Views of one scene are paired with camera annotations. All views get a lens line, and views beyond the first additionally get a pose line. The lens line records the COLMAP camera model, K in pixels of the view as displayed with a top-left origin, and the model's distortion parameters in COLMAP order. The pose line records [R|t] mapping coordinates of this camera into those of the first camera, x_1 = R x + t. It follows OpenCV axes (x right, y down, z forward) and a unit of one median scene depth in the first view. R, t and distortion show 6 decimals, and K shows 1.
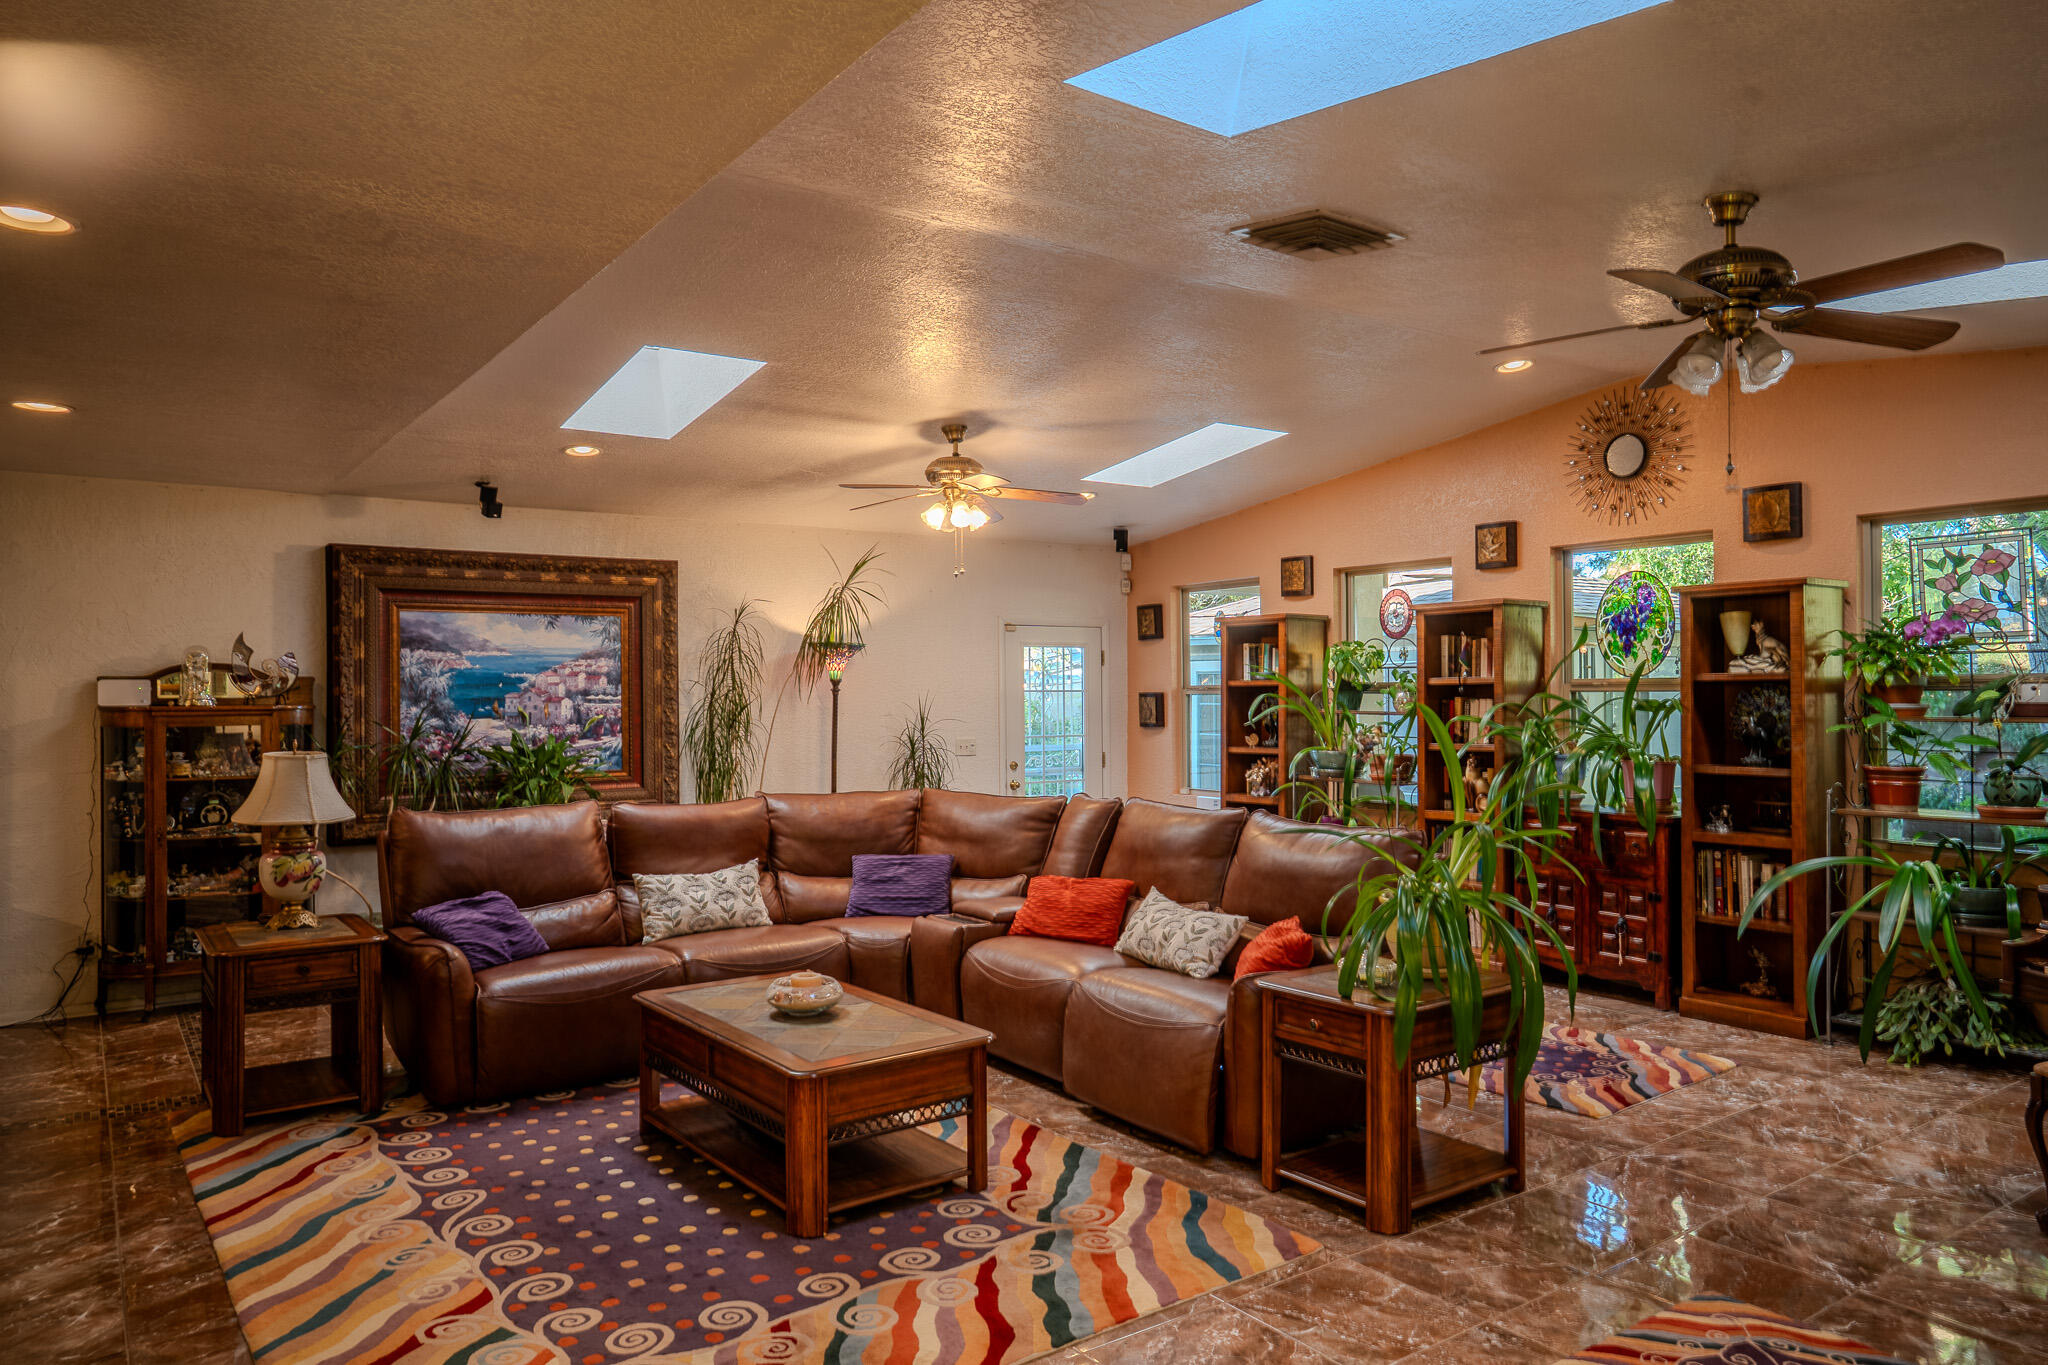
lens RADIAL K [[1355.0, 0, 1024.0], [0, 1355.0, 682.5], [0, 0, 1]] dist [-0.047643, 0.056002]
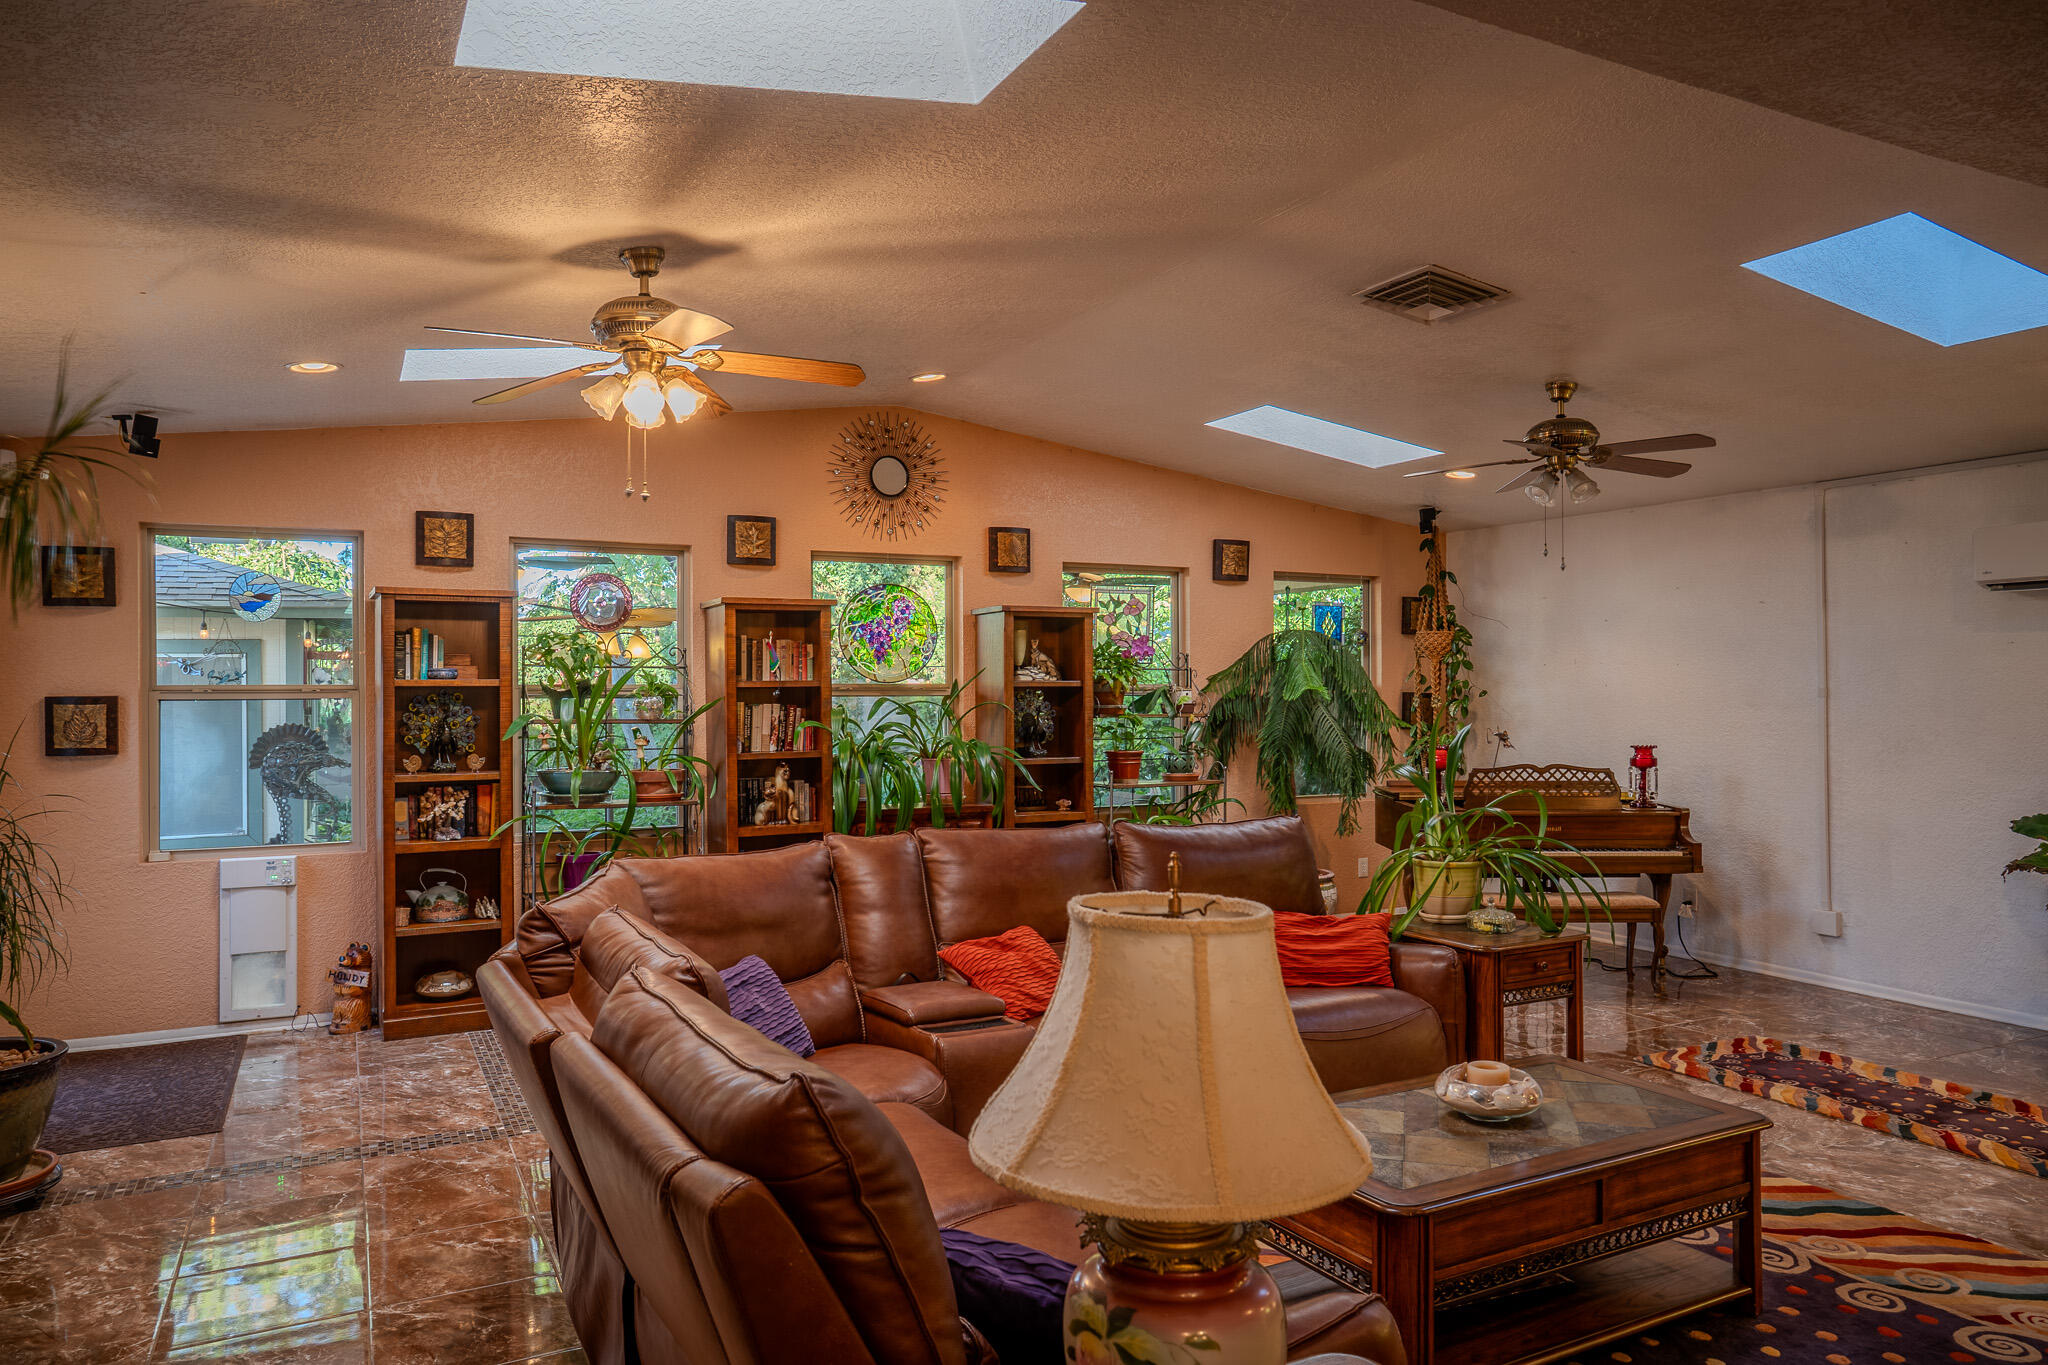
lens RADIAL K [[1355.0, 0, 1024.0], [0, 1355.0, 682.5], [0, 0, 1]] dist [-0.047643, 0.056002]
pose [[0.146713, 0.015415, 0.989059, -0.648724], [-0.004657, 0.999878, -0.014893, 0.012341], [-0.989168, -0.002421, 0.146767, 0.790751]]
